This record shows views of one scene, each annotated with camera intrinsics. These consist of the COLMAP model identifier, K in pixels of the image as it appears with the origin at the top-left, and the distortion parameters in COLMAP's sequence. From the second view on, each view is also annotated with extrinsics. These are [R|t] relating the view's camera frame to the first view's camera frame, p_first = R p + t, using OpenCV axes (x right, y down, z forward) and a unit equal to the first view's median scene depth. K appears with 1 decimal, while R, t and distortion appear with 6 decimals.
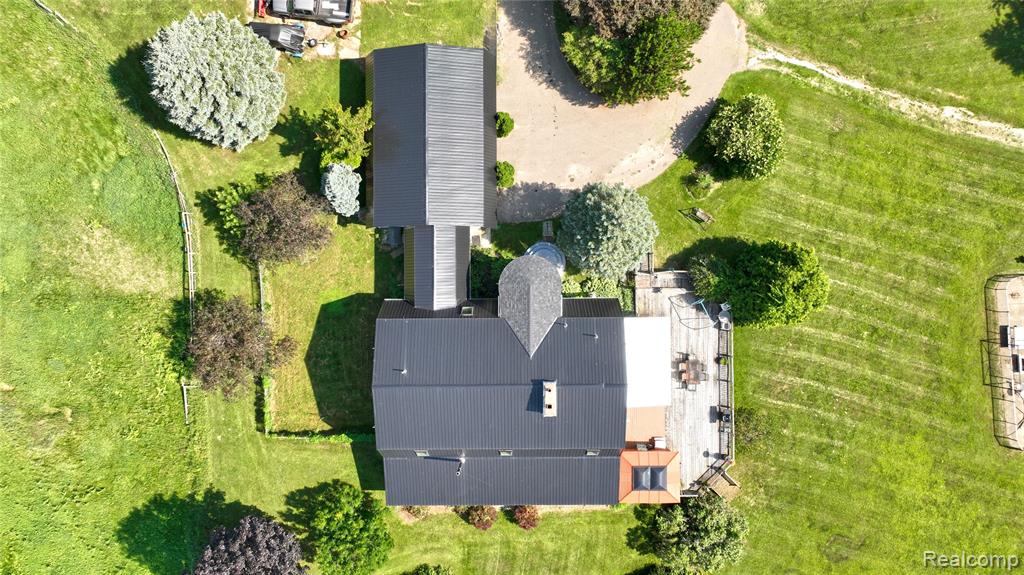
lens RADIAL K [[728.1, 0, 512.0], [0, 728.1, 287.5], [0, 0, 1]] dist [0.001327, 0.001174]
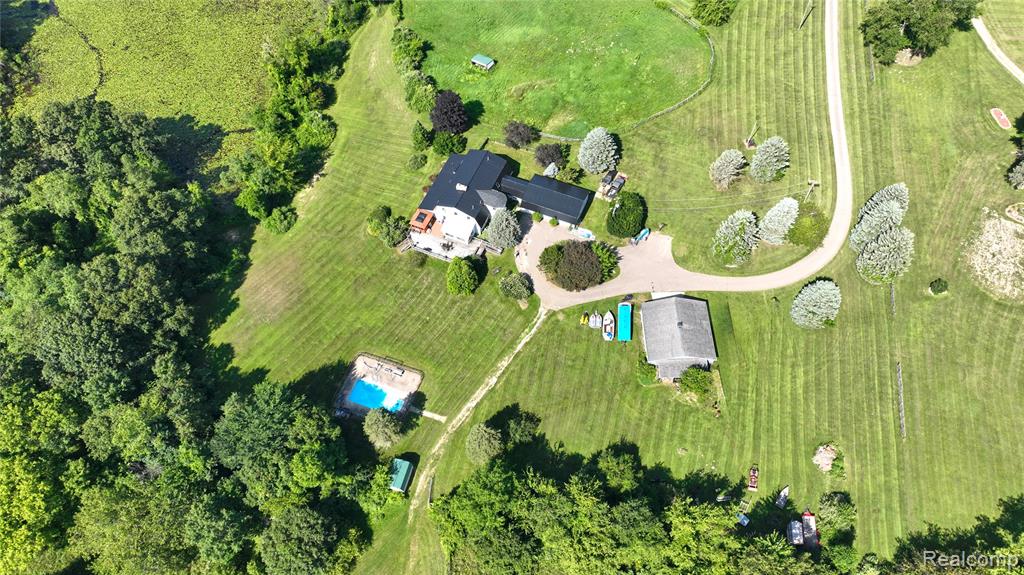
lens RADIAL K [[728.1, 0, 512.0], [0, 728.1, 287.5], [0, 0, 1]] dist [0.001327, 0.001174]
pose [[-0.392400, 0.787497, -0.475259, 1.511131], [-0.919017, -0.314428, 0.237789, -0.785740], [0.037823, 0.530079, 0.847104, -1.210183]]
